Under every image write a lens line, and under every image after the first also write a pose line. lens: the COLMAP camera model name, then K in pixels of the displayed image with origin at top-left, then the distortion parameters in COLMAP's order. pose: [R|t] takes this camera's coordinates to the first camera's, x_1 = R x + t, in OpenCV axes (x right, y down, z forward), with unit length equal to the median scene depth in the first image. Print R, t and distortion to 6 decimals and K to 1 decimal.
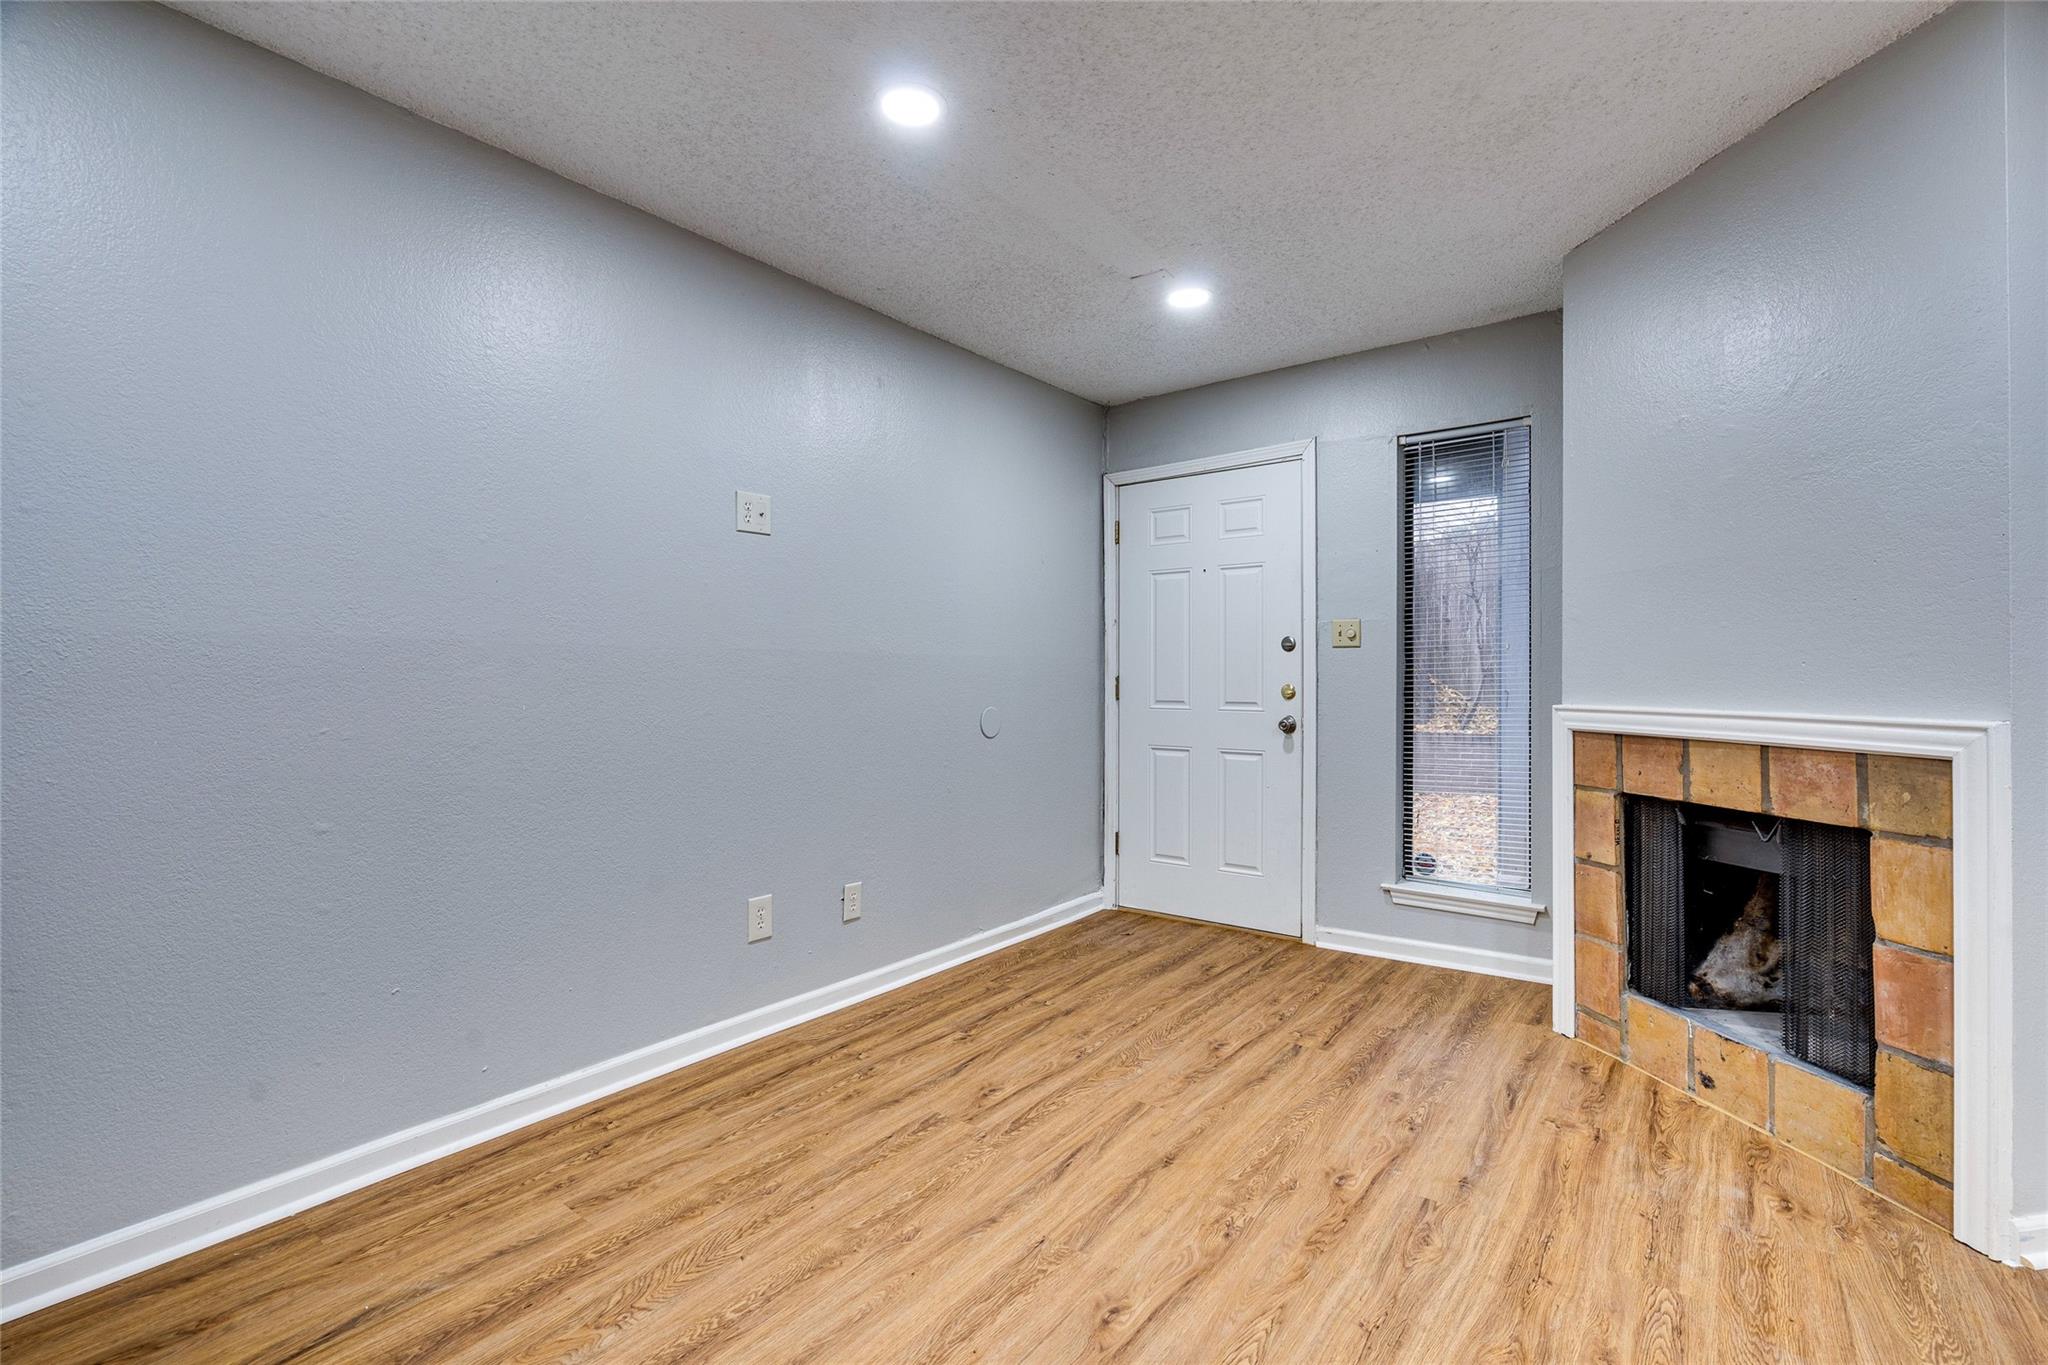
lens RADIAL K [[927.7, 0, 1036.7], [0, 927.7, 671.3], [0, 0, 1]] dist [-0.001430, 0.000295]
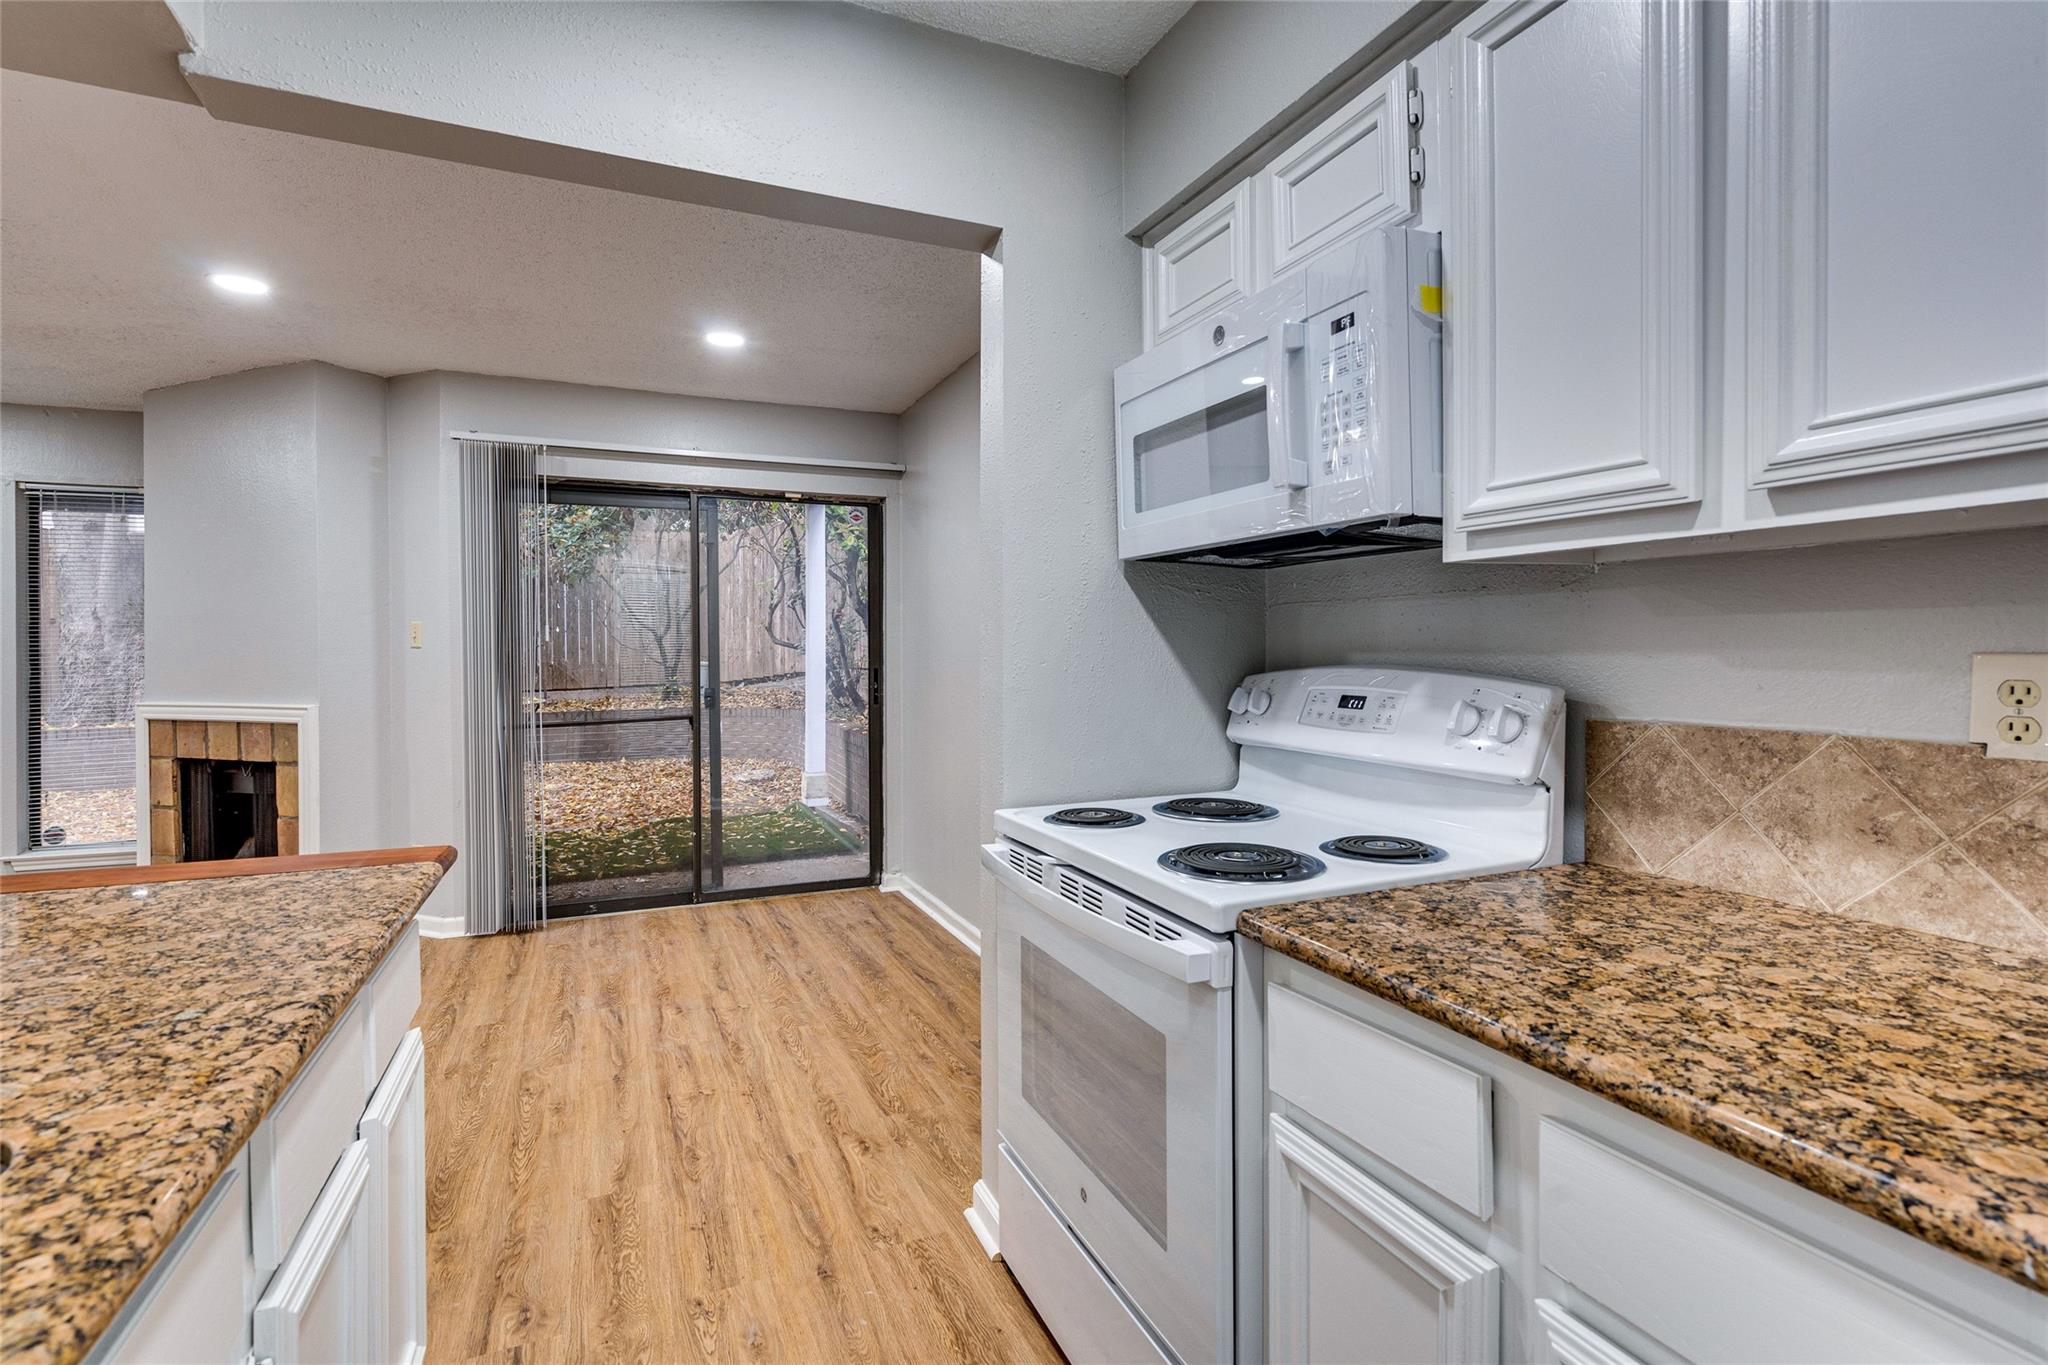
lens RADIAL K [[947.9, 0, 1027.0], [0, 947.9, 660.5], [0, 0, 1]] dist [-0.001766, 0.000141]
pose [[0.491915, -0.007143, 0.870614, -0.051286], [-0.000558, 0.999964, 0.008520, -0.050780], [-0.870643, -0.004677, 0.491893, -1.116708]]
